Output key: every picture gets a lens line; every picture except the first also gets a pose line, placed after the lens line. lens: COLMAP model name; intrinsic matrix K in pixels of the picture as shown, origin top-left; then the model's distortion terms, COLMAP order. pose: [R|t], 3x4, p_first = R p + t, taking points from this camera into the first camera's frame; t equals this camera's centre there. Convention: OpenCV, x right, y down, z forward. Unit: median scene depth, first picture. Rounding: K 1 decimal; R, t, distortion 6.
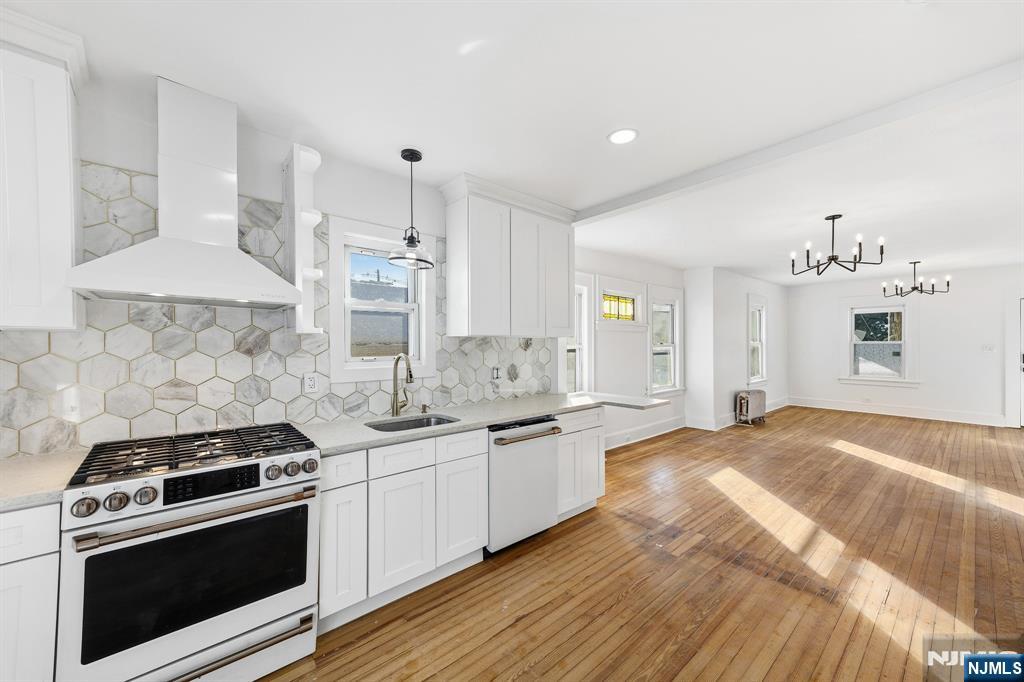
lens RADIAL K [[387.9, 0, 510.6], [0, 387.9, 345.7], [0, 0, 1]] dist [0.022666, 0.000494]
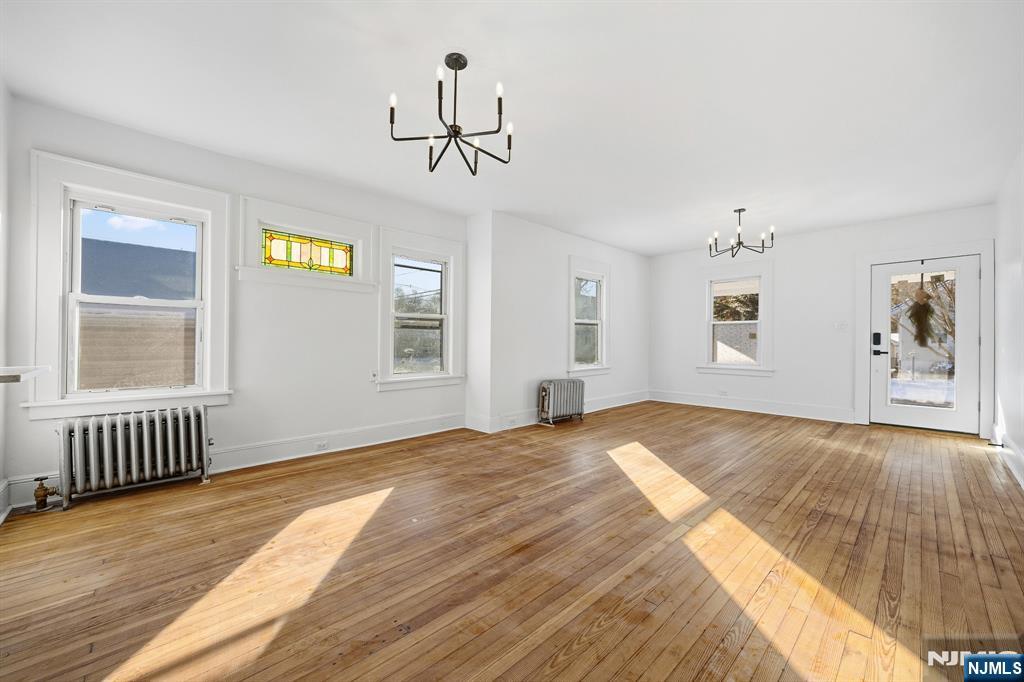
lens RADIAL K [[400.0, 0, 508.7], [0, 400.0, 339.8], [0, 0, 1]] dist [0.006124, -0.002089]
pose [[0.998471, 0.010162, 0.054343, 0.961053], [-0.009749, 0.999922, -0.007867, 0.090688], [-0.054418, 0.007325, 0.998491, 0.456323]]
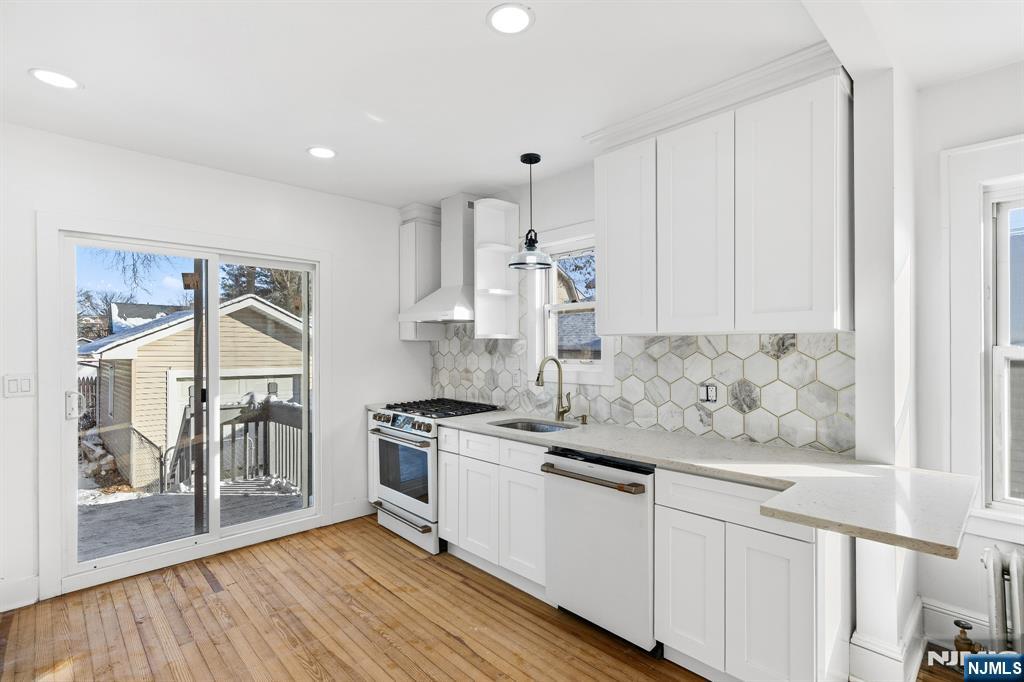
lens RADIAL K [[483.3, 0, 509.8], [0, 483.3, 346.8], [0, 0, 1]] dist [-0.002002, 0.001466]
pose [[0.050817, -0.001739, -0.998706, 0.719846], [-0.001204, 0.999998, -0.001802, -0.001081], [0.998707, 0.001294, 0.050815, 0.645089]]
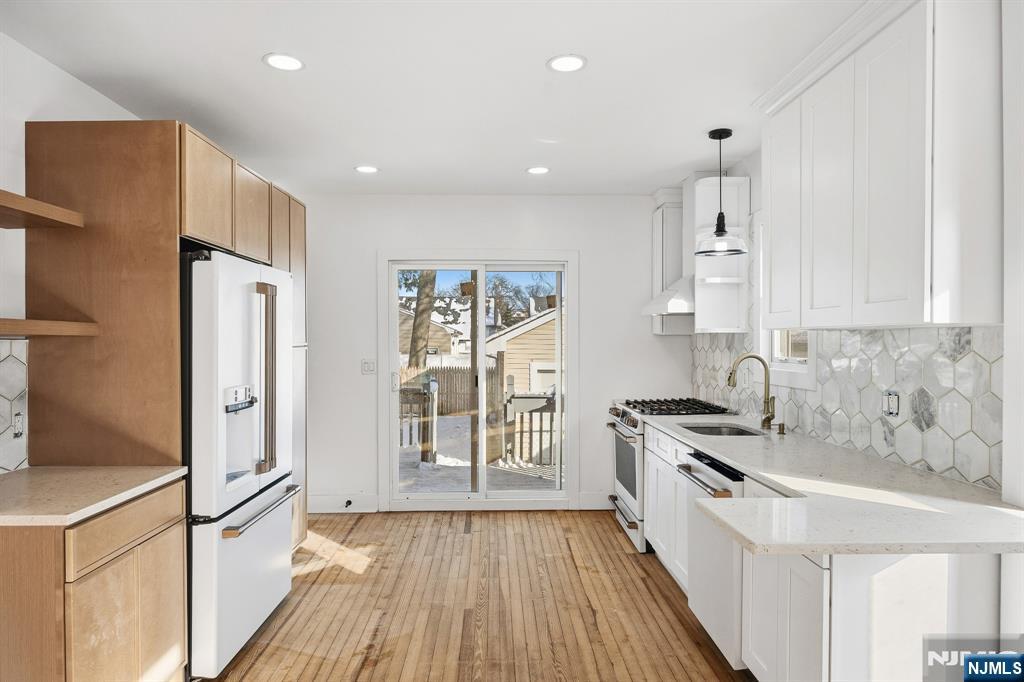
lens RADIAL K [[613.5, 0, 508.2], [0, 613.5, 345.0], [0, 0, 1]] dist [-0.018284, 0.000966]
pose [[-0.632515, 0.005142, -0.774531, 0.846134], [-0.002885, 0.999955, 0.008995, -0.006927], [0.774543, 0.007924, -0.632472, 1.109529]]
